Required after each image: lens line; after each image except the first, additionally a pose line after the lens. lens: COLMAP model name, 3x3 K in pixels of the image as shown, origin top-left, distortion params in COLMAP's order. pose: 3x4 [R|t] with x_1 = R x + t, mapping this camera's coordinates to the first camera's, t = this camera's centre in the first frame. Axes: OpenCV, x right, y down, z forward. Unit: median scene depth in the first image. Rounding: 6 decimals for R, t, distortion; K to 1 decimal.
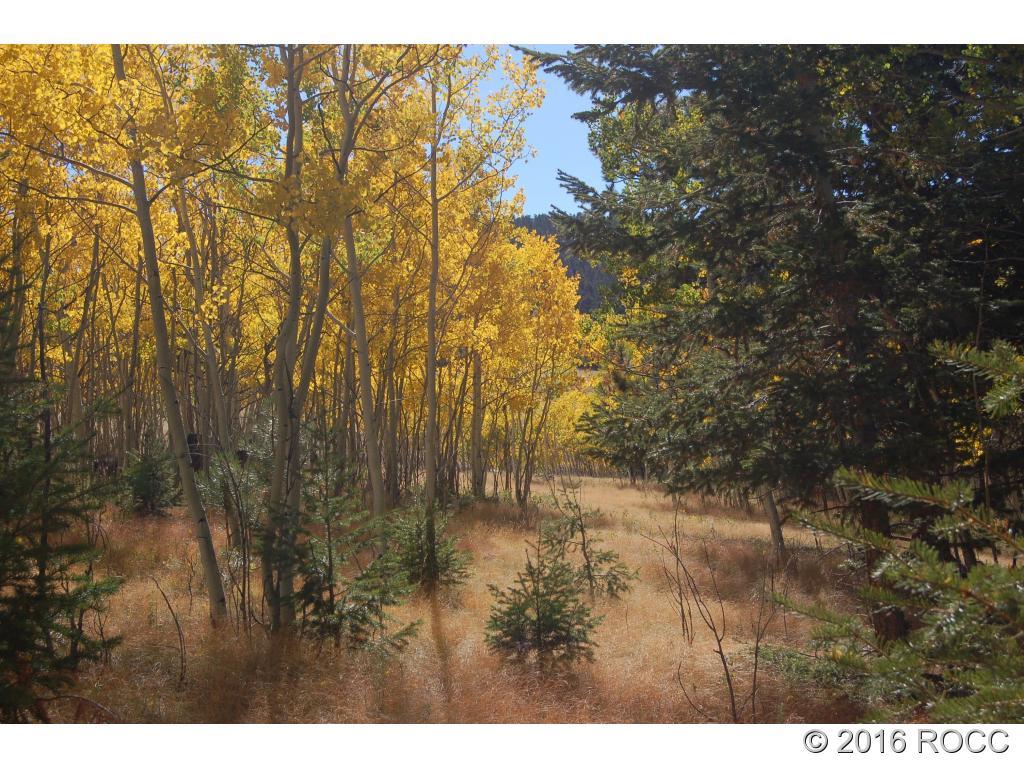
lens RADIAL K [[1797.4, 0, 512.0], [0, 1797.4, 384.0], [0, 0, 1]] dist [0.047817, 0.090011]
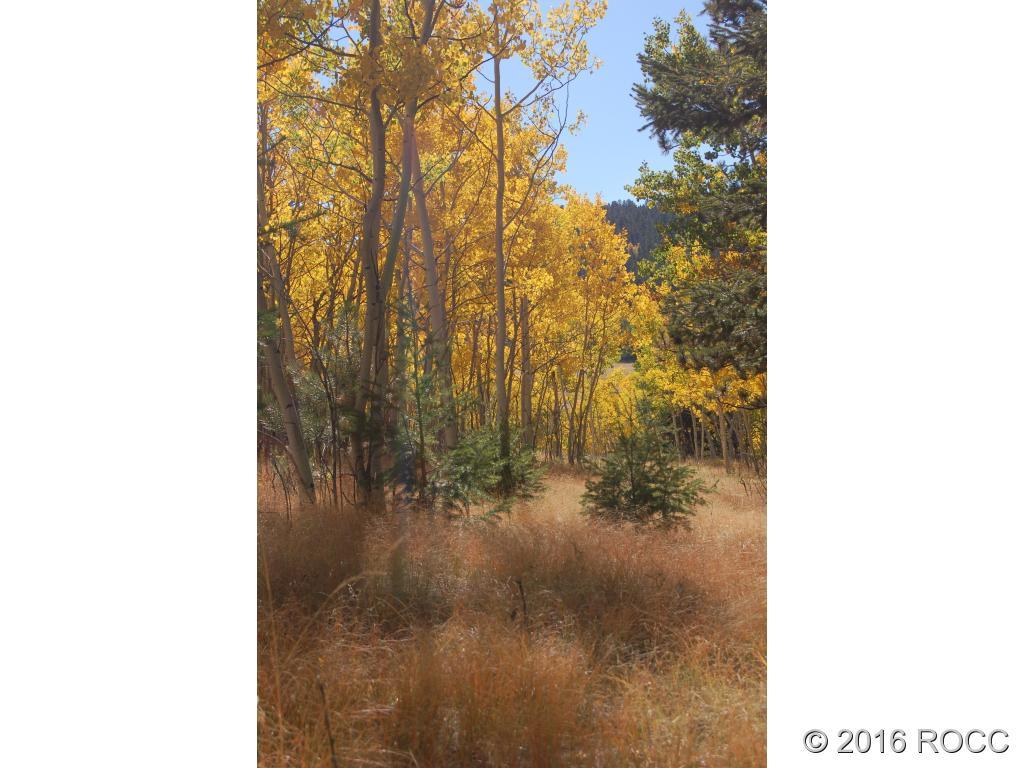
lens RADIAL K [[1875.9, 0, 512.0], [0, 1875.9, 384.0], [0, 0, 1]] dist [0.073922, 0.029355]
pose [[0.999752, -0.020103, -0.009582, -0.030931], [0.019922, 0.999628, -0.018605, 0.067890], [0.009952, 0.018409, 0.999781, -0.026802]]
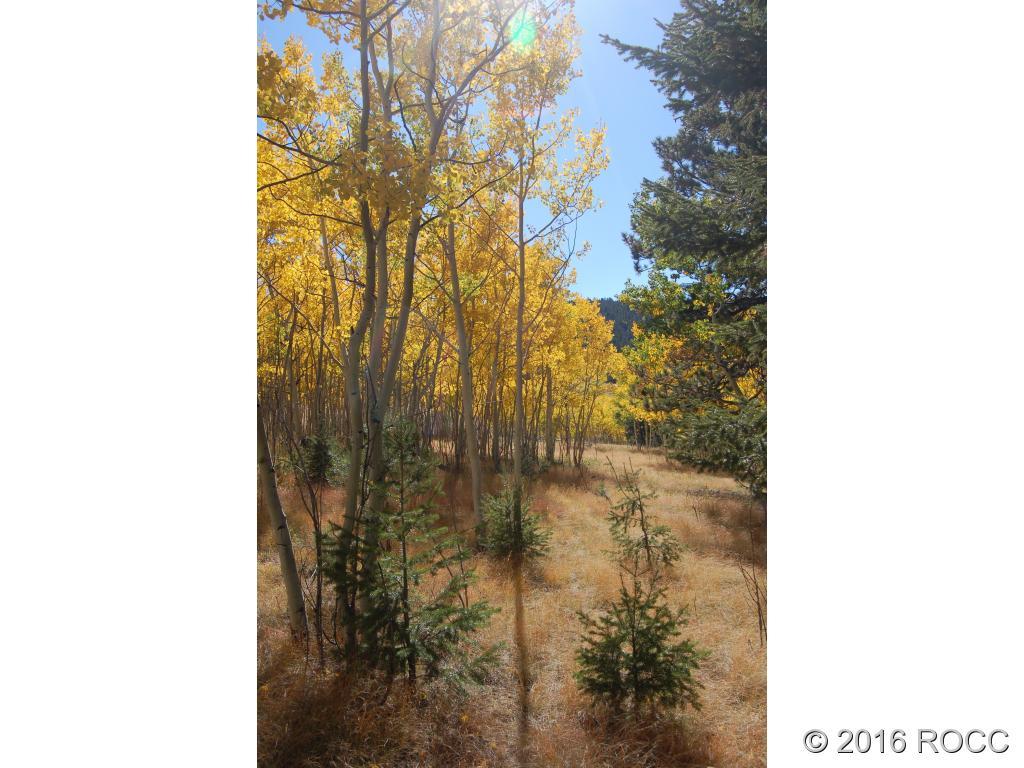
lens RADIAL K [[835.7, 0, 513.3], [0, 835.7, 397.9], [0, 0, 1]] dist [0.000374, -0.000245]
pose [[0.998416, 0.003572, -0.056155, -0.016861], [-0.003090, 0.999958, 0.008671, 0.000886], [0.056184, -0.008484, 0.998384, 0.442142]]
